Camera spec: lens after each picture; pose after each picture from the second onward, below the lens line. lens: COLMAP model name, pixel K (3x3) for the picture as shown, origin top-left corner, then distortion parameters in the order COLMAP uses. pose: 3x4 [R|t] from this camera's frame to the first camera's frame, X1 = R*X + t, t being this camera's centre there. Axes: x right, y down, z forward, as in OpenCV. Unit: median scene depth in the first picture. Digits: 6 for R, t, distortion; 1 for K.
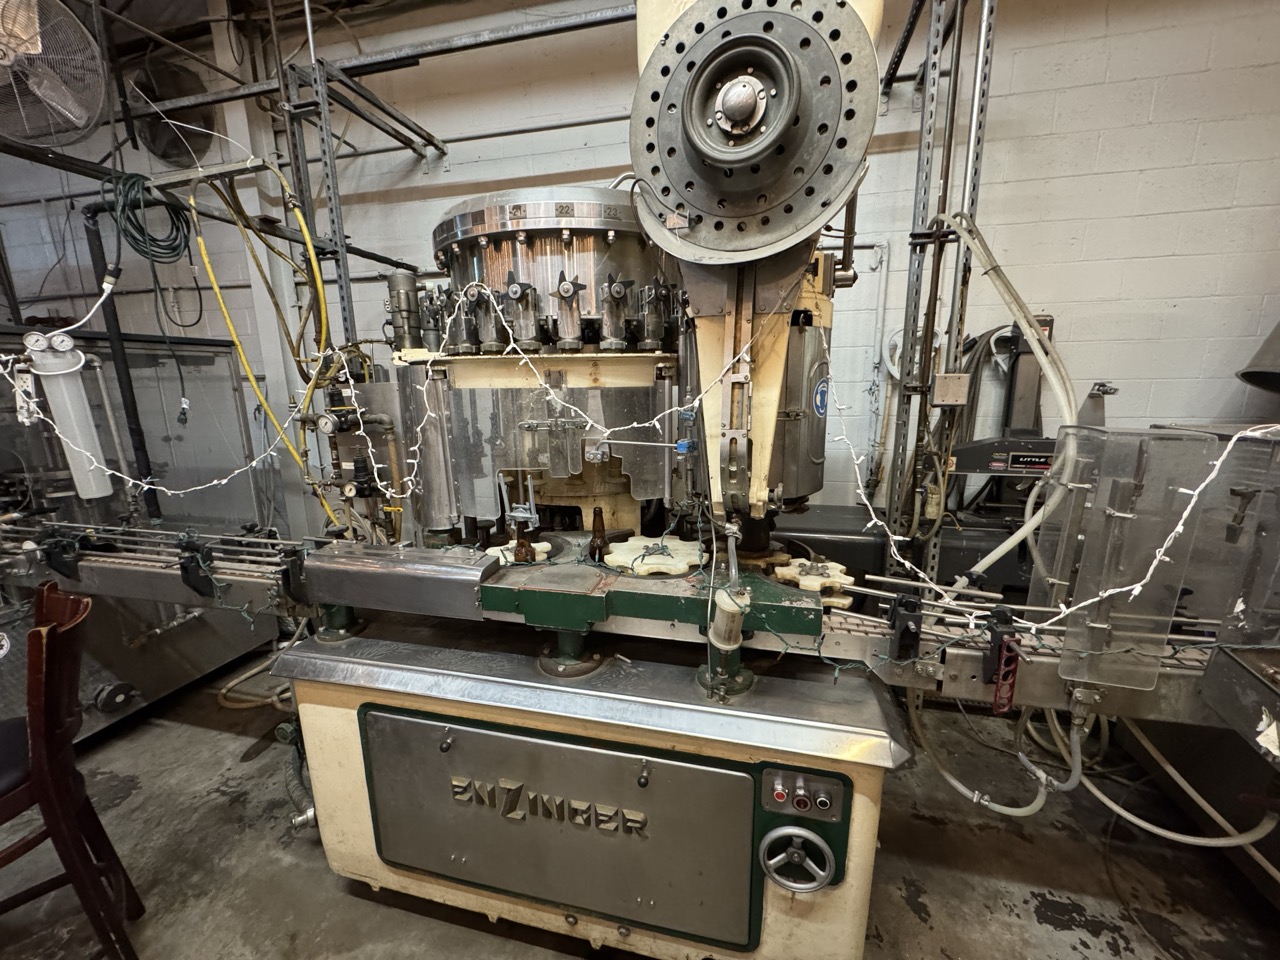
lens RADIAL K [[507.5, 0, 644.8], [0, 507.5, 479.9], [0, 0, 1]] dist [-0.000230, -0.000004]
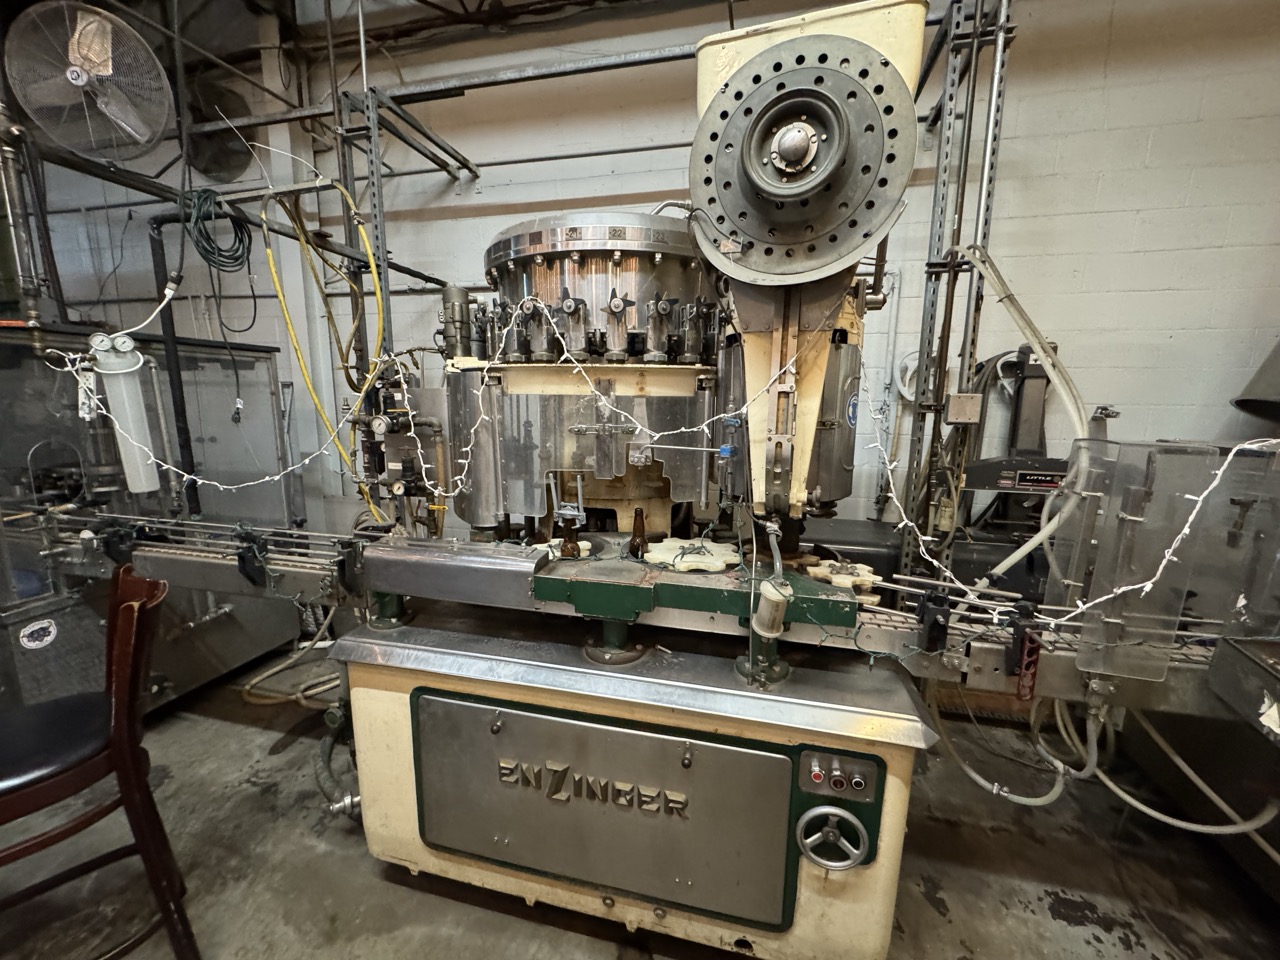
lens RADIAL K [[507.5, 0, 644.8], [0, 507.5, 479.9], [0, 0, 1]] dist [-0.000230, -0.000004]
pose [[0.999707, 0.023575, 0.005540, -0.088044], [-0.023358, 0.999067, -0.036332, 0.033640], [-0.006391, 0.036192, 0.999324, -0.066880]]
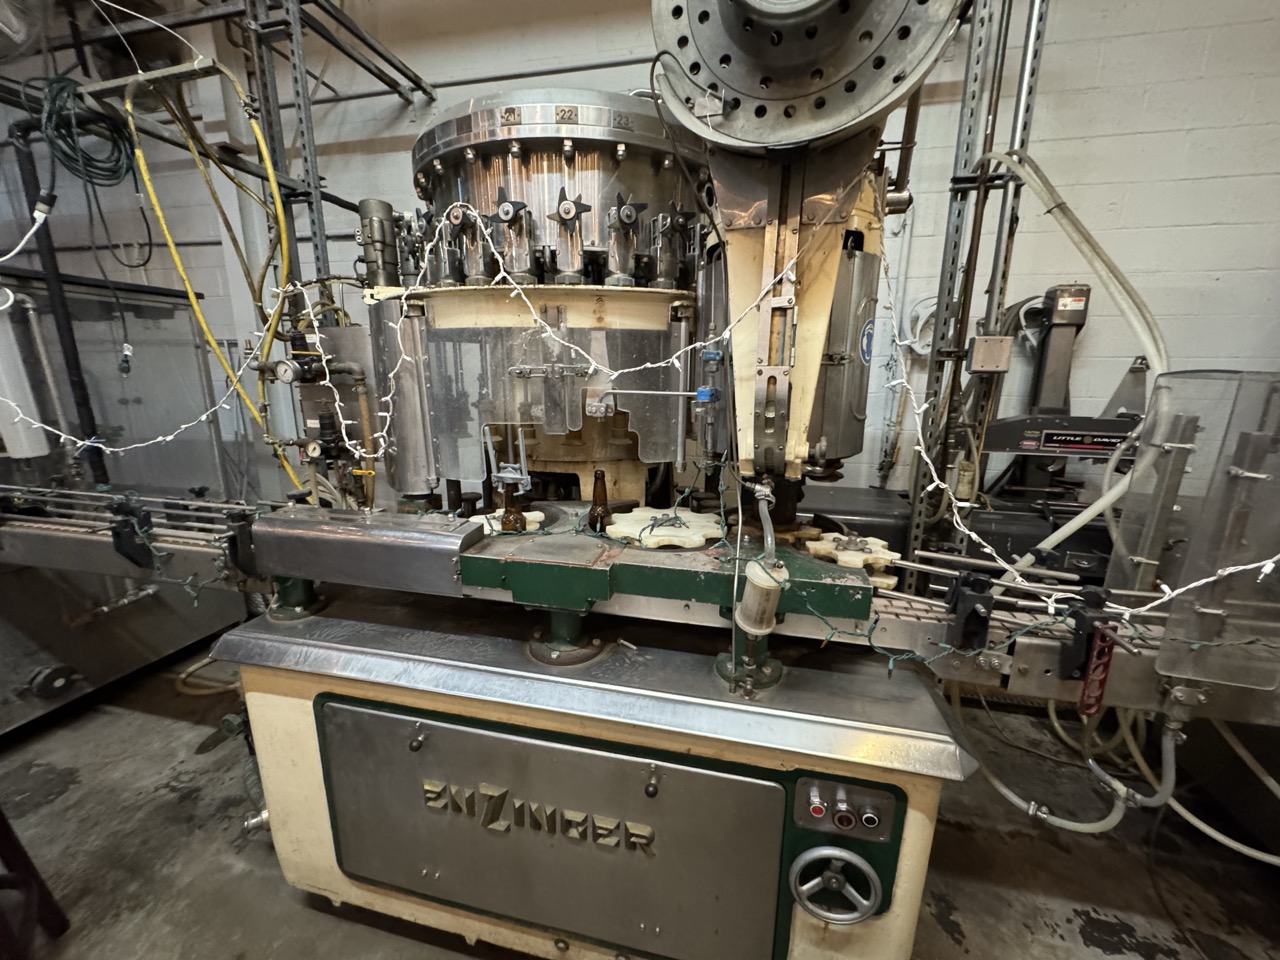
lens RADIAL K [[507.5, 0, 644.8], [0, 507.5, 479.9], [0, 0, 1]] dist [-0.000230, -0.000004]
pose [[0.999697, 0.018593, 0.016141, -0.029515], [-0.018876, 0.999668, 0.017538, 0.054174], [-0.015810, -0.017837, 0.999716, 0.137258]]
